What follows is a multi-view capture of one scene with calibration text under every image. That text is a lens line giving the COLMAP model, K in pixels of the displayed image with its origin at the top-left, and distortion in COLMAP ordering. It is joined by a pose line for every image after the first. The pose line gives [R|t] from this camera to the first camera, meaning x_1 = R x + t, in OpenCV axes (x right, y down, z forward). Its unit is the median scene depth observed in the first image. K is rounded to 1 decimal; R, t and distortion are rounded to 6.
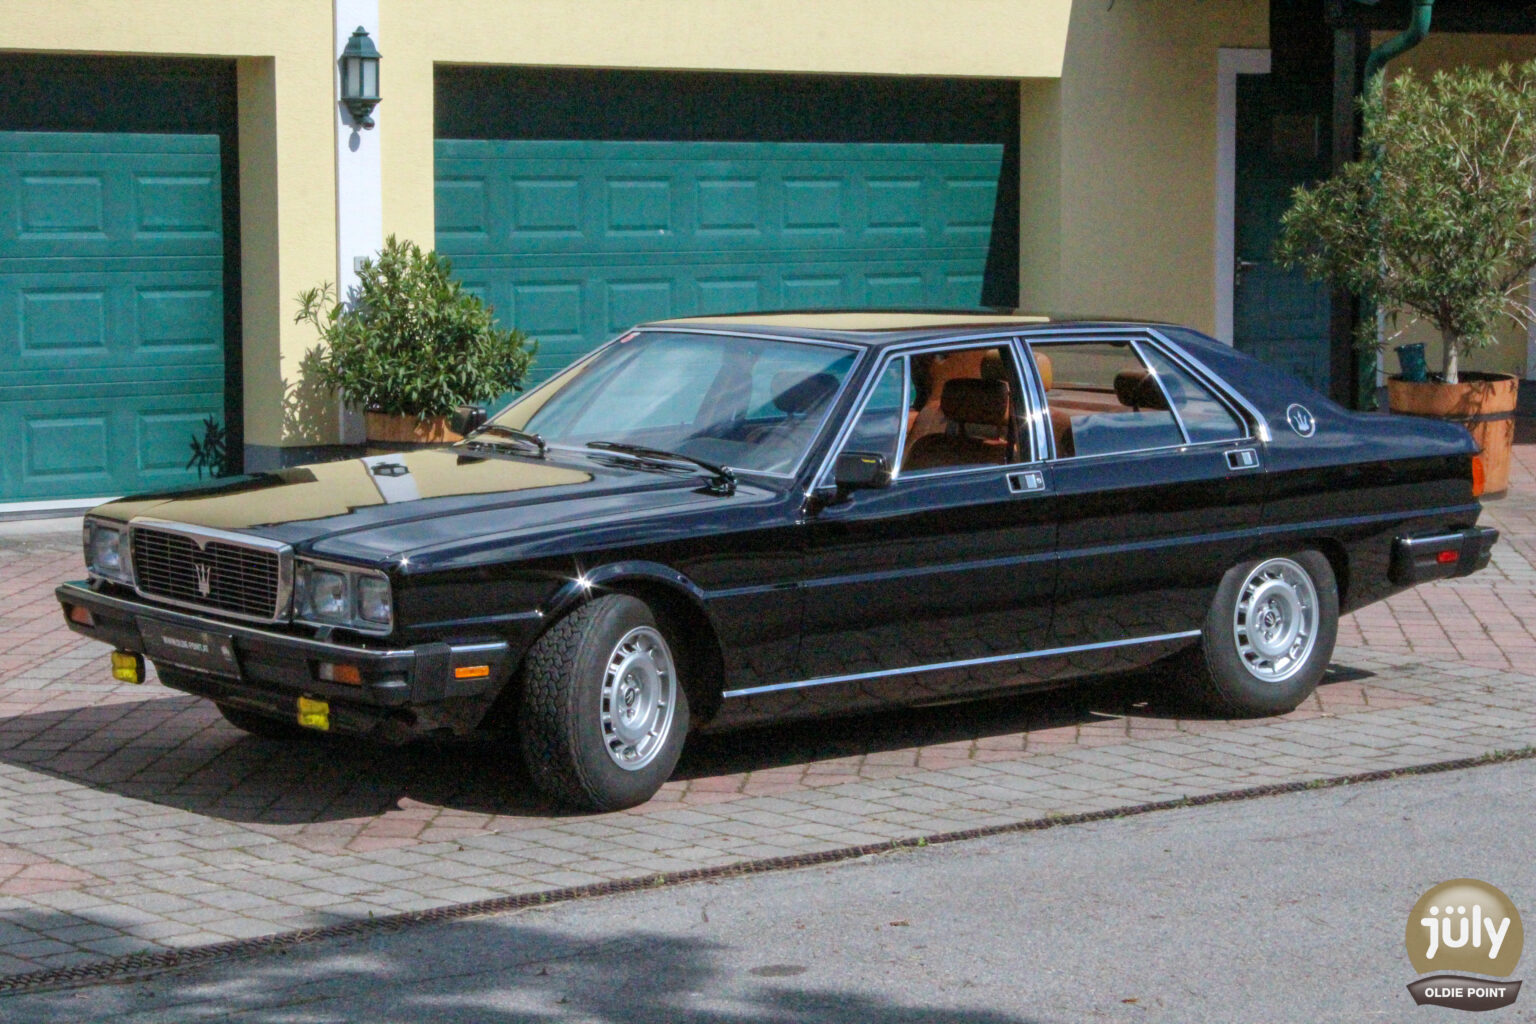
lens RADIAL K [[3647.1, 0, 769.7], [0, 3647.1, 508.9], [0, 0, 1]] dist [0.081545, 0.000000]
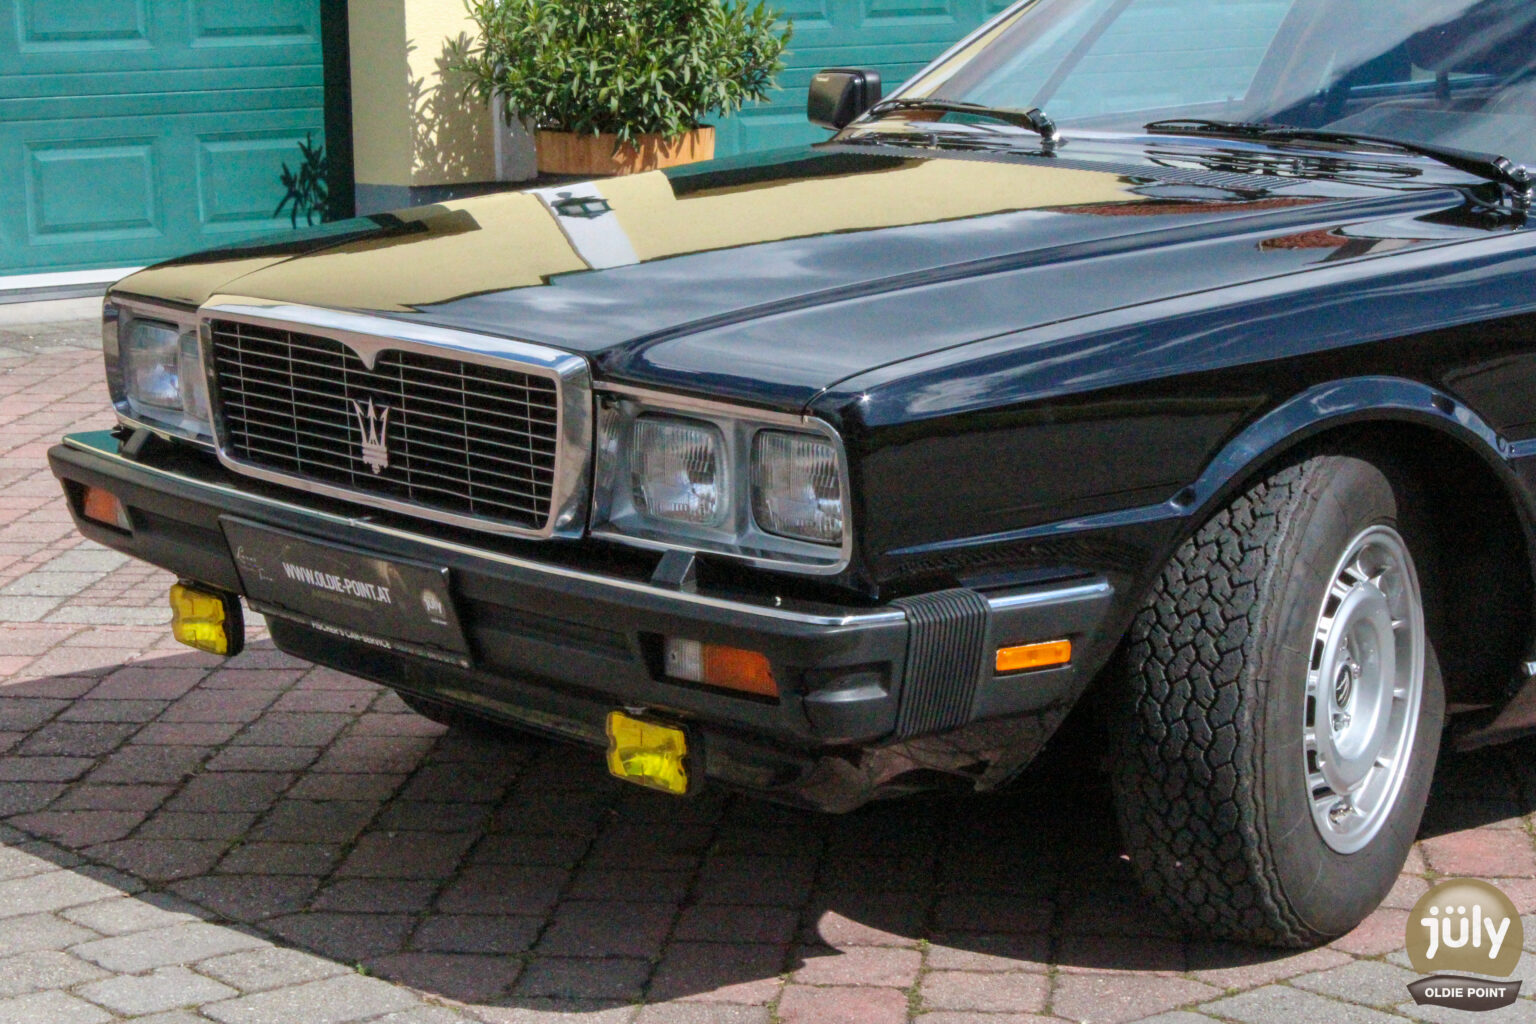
lens RADIAL K [[3647.1, 0, 760.5], [0, 3647.1, 516.6], [0, 0, 1]] dist [0.081545, 0.000000]
pose [[0.999704, -0.016343, -0.018007, -0.091751], [0.017501, 0.997656, 0.066149, 0.000724], [0.016884, -0.066445, 0.997647, 0.512382]]
